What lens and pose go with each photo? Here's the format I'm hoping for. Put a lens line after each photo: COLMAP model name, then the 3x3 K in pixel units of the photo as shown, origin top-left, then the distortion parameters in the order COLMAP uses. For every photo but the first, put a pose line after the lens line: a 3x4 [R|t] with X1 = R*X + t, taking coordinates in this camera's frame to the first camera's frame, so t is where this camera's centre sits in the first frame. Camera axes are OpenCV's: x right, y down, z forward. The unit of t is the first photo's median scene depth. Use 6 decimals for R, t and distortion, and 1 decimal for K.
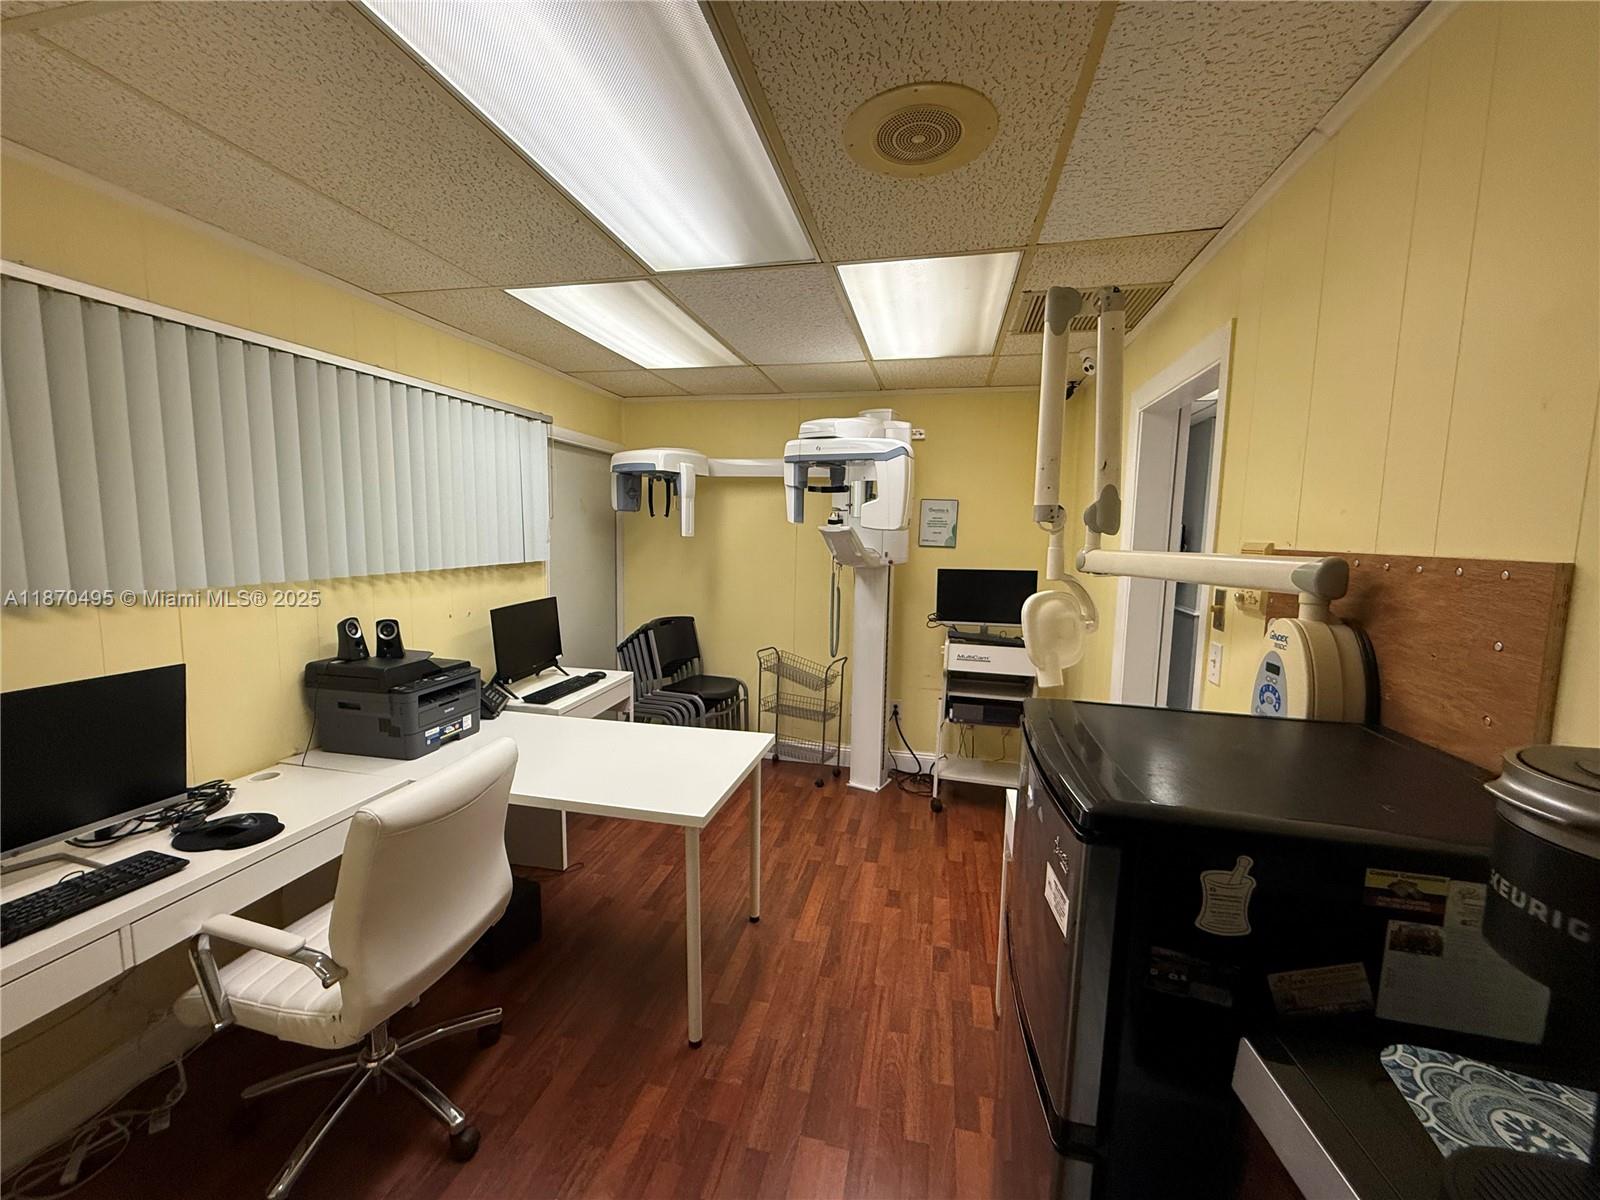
lens RADIAL K [[634.4, 0, 799.8], [0, 634.4, 604.1], [0, 0, 1]] dist [0.001046, 0.000454]
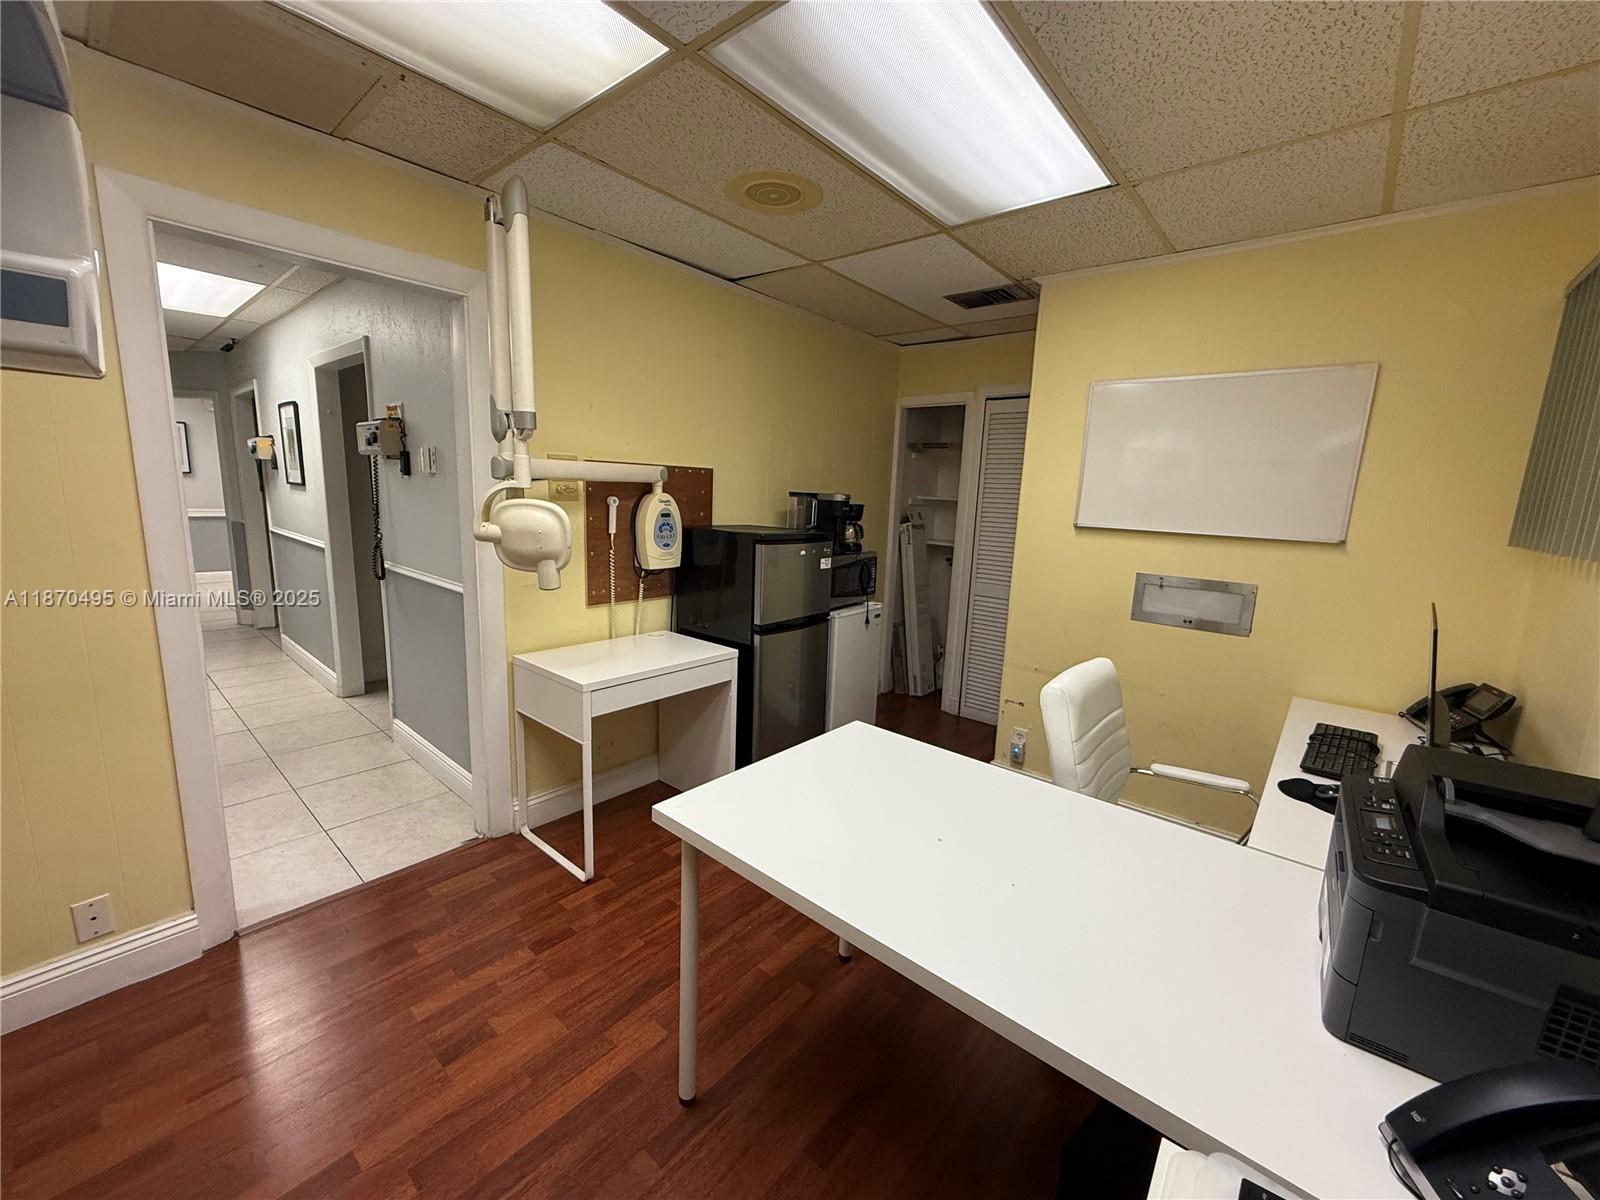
lens RADIAL K [[634.4, 0, 799.9], [0, 634.4, 600.8], [0, 0, 1]] dist [0.001046, 0.000454]
pose [[-0.885793, -0.124971, 0.446936, -0.446002], [0.000928, 0.962581, 0.270994, -0.128645], [-0.464079, 0.240459, -0.852532, 1.629682]]
